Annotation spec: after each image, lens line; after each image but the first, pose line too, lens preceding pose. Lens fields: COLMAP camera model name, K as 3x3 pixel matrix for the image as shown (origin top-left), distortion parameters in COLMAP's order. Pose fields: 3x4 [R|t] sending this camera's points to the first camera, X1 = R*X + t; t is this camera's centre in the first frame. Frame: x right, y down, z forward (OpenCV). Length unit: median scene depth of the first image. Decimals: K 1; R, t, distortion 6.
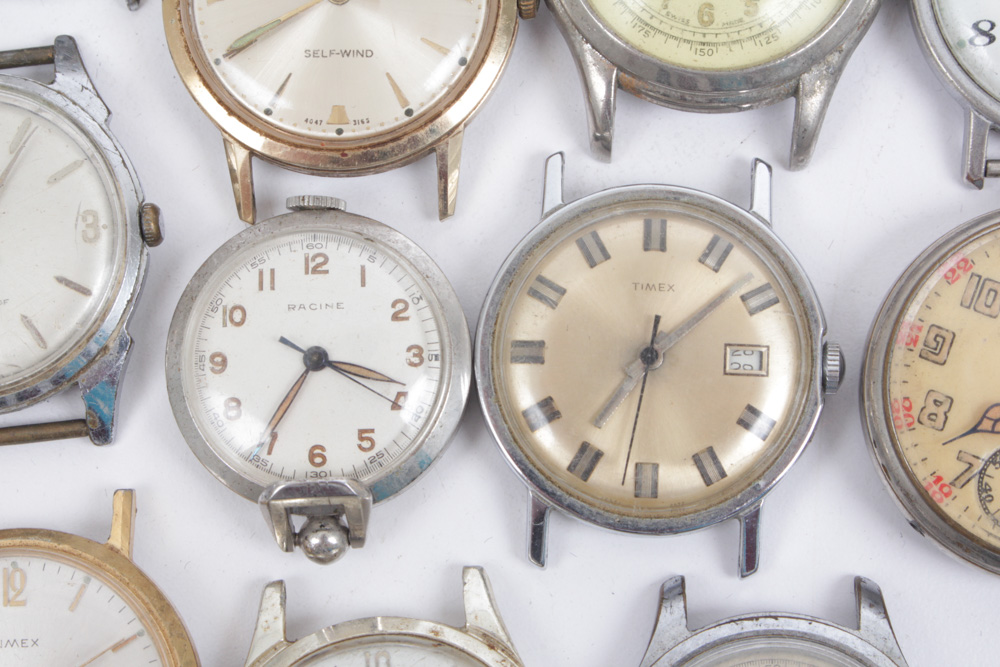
lens RADIAL K [[2302.4, 0, 501.9], [0, 2302.4, 328.1], [0, 0, 1]] dist [0.004025, 0.000000]
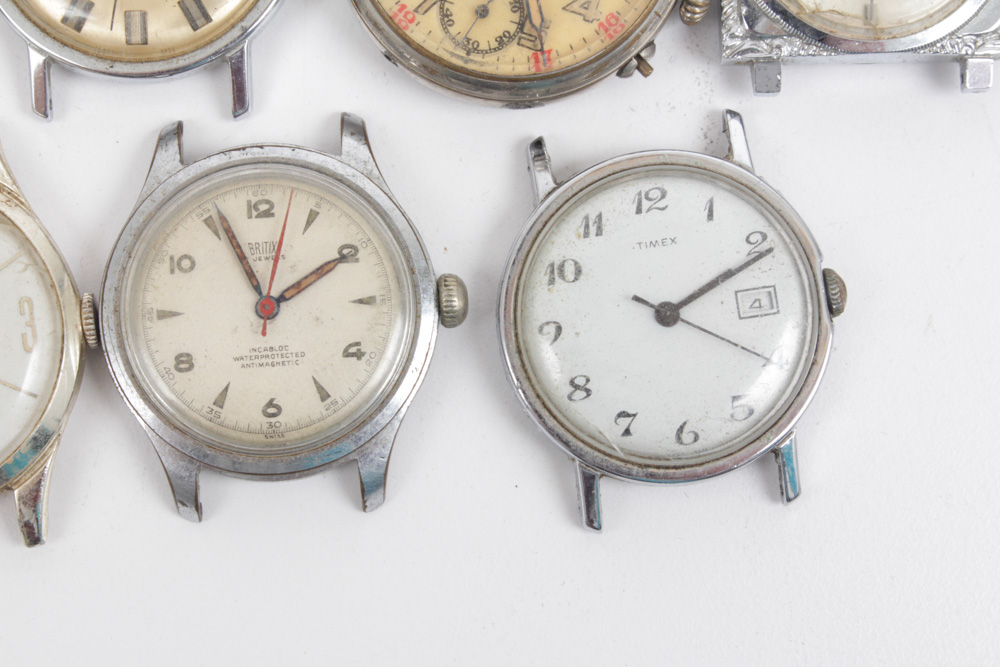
lens RADIAL K [[2302.4, 0, 499.5], [0, 2302.4, 333.1], [0, 0, 1]] dist [0.004025, 0.000000]
pose [[0.996202, -0.053808, 0.068449, 0.148072], [0.050463, 0.997489, 0.049701, 0.160935], [-0.070951, -0.046058, 0.996416, -0.078410]]
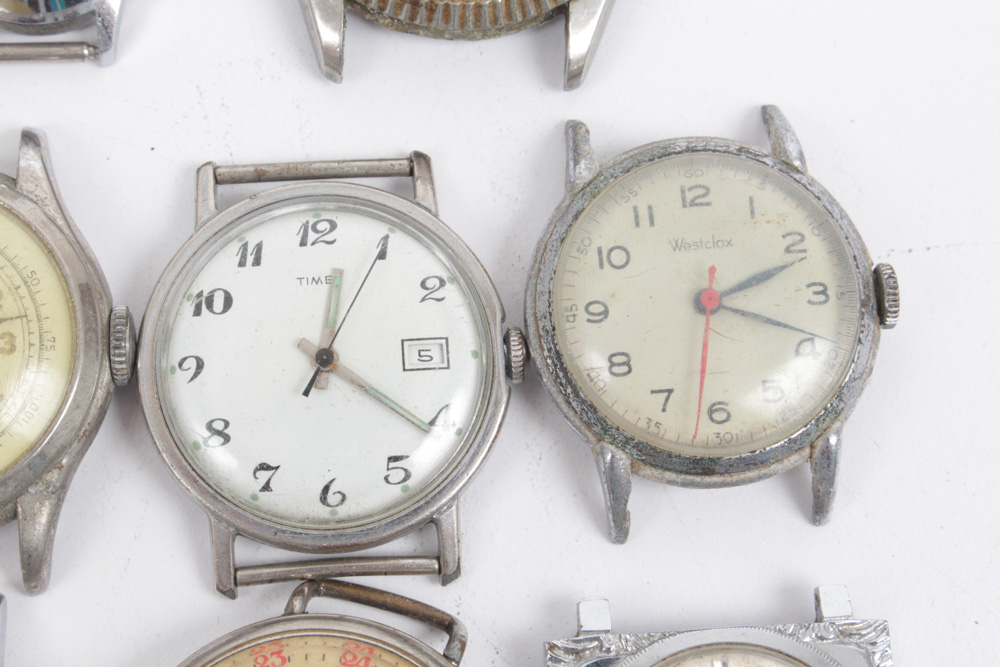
lens RADIAL K [[2302.4, 0, 497.2], [0, 2302.4, 332.7], [0, 0, 1]] dist [0.004025, 0.000000]
pose [[0.991605, -0.082125, 0.099875, 0.233645], [0.088472, 0.994217, -0.060869, -0.103071], [-0.094299, 0.069195, 0.993136, 0.070807]]
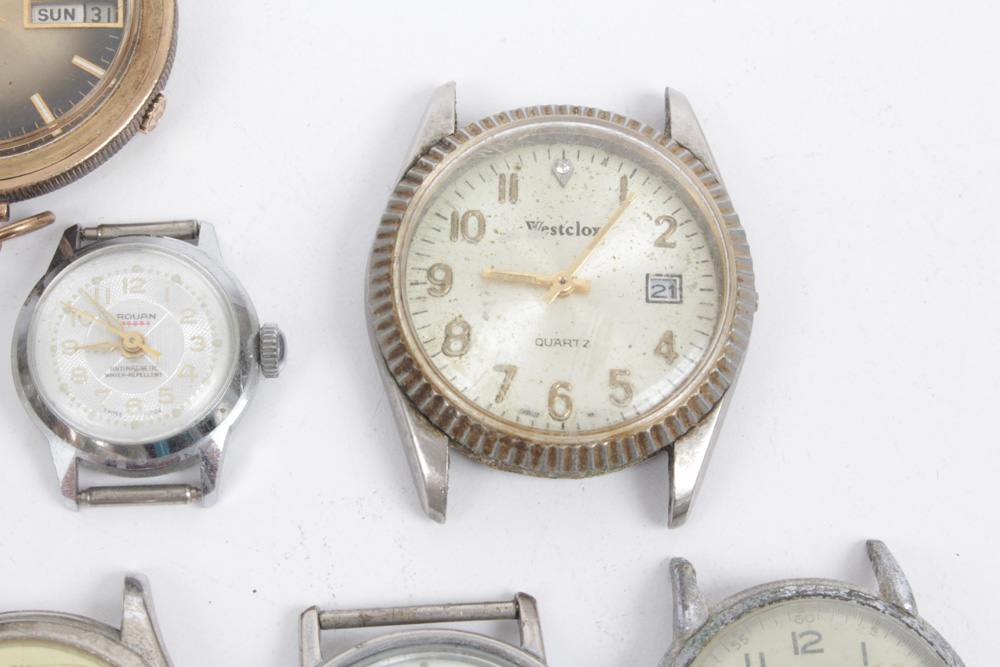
lens RADIAL K [[2302.4, 0, 500.7], [0, 2302.4, 333.9], [0, 0, 1]] dist [0.004025, 0.000000]
pose [[0.990619, -0.078955, 0.111539, 0.195475], [0.096019, 0.982919, -0.157003, -0.197945], [-0.097238, 0.166240, 0.981279, 0.071533]]
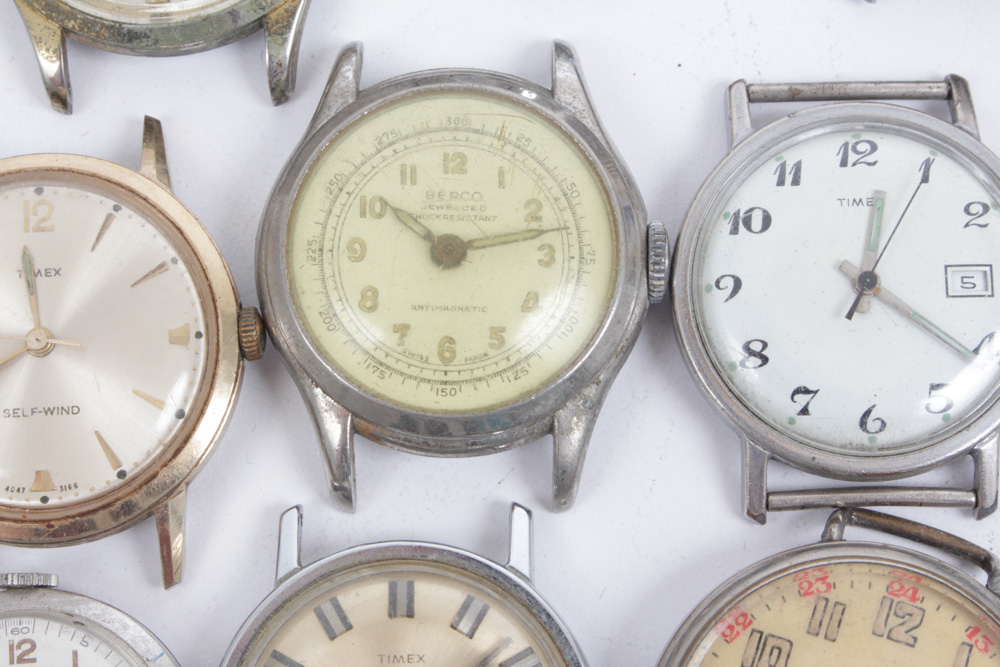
lens RADIAL K [[2302.4, 0, 495.2], [0, 2302.4, 333.3], [0, 0, 1]] dist [0.004025, 0.000000]
pose [[0.998529, -0.048724, 0.023807, 0.086850], [0.050025, 0.997089, -0.057540, -0.090248], [-0.020934, 0.058646, 0.998059, 0.099912]]
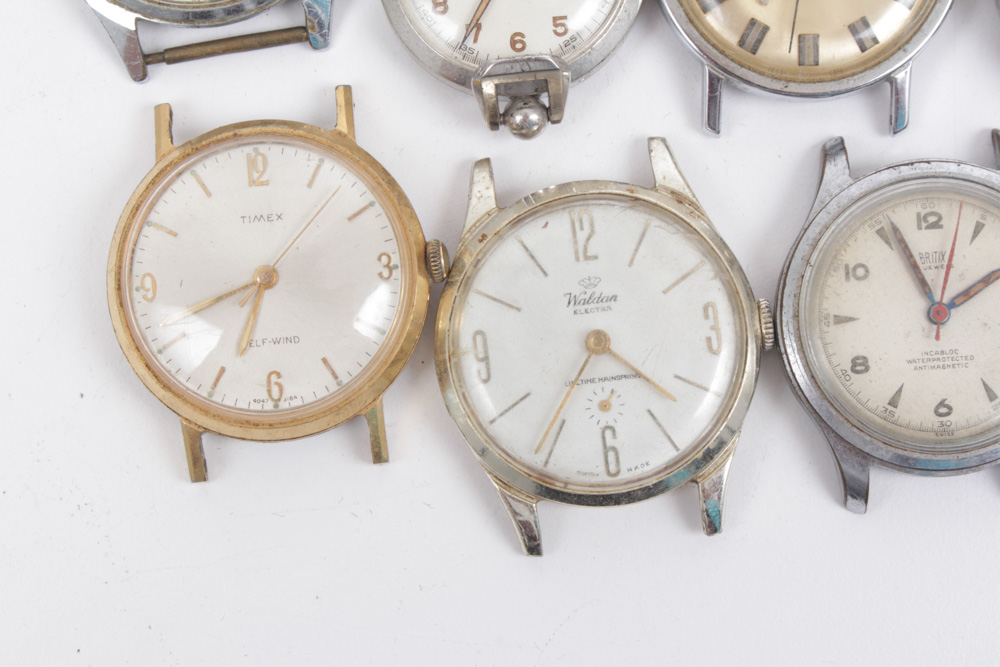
lens RADIAL K [[2302.4, 0, 498.4], [0, 2302.4, 337.3], [0, 0, 1]] dist [0.004025, 0.000000]
pose [[0.998550, -0.049899, 0.020200, -0.118670], [0.048631, 0.997070, 0.059042, 0.131579], [-0.023087, -0.057974, 0.998051, -0.136098]]
